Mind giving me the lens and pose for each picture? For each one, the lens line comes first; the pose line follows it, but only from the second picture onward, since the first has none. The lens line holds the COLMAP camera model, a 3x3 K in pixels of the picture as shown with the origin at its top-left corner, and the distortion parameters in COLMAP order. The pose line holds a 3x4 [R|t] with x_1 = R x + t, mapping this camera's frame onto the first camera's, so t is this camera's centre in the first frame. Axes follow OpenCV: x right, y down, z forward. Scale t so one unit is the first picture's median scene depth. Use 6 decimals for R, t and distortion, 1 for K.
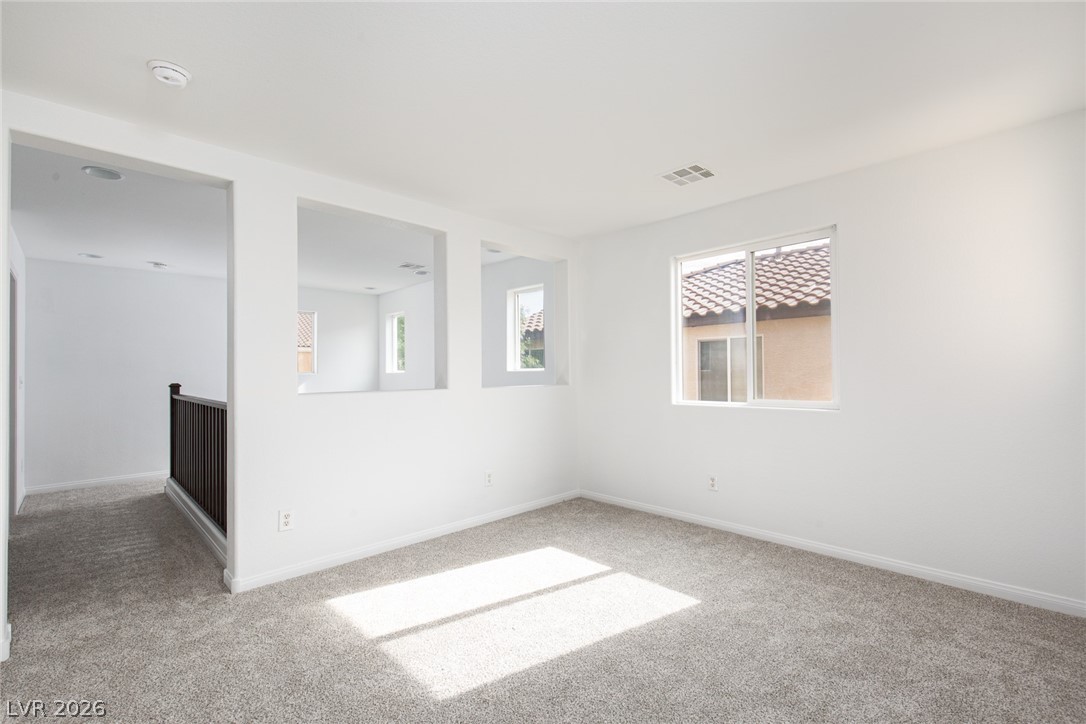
lens RADIAL K [[493.3, 0, 541.0], [0, 493.3, 369.1], [0, 0, 1]] dist [0.009096, -0.002062]
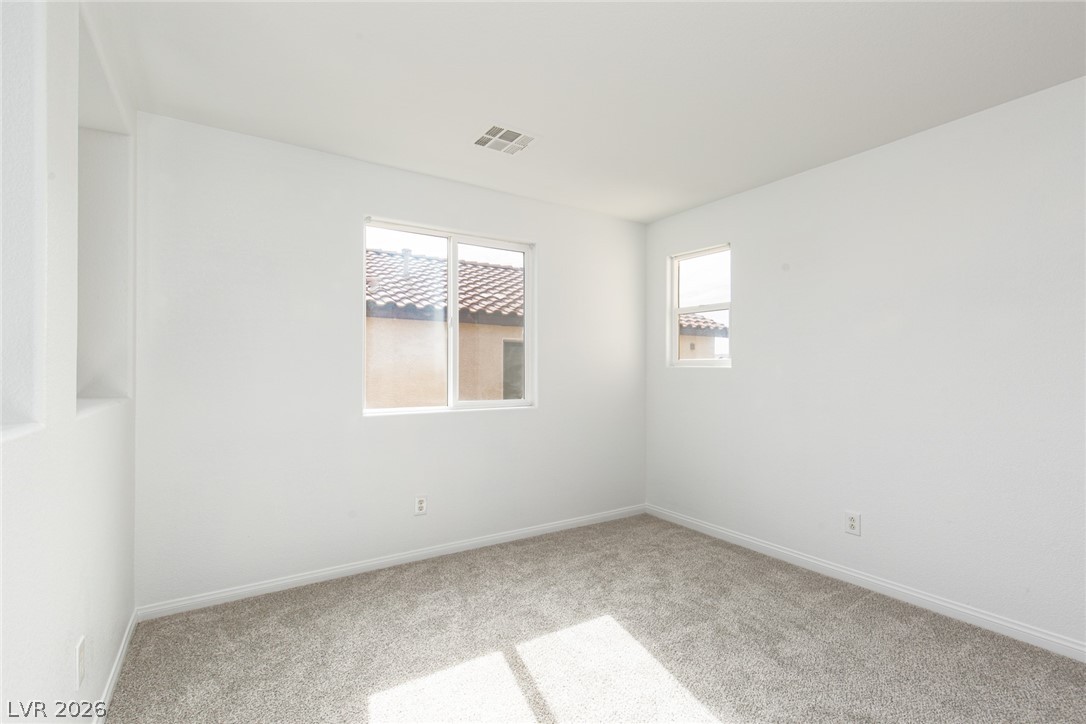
lens RADIAL K [[493.3, 0, 535.5], [0, 493.3, 361.2], [0, 0, 1]] dist [0.009096, -0.002062]
pose [[0.194798, 0.016597, 0.980703, -0.468721], [-0.008773, 0.999846, -0.015179, -0.008905], [-0.980804, -0.005647, 0.194913, 0.669142]]
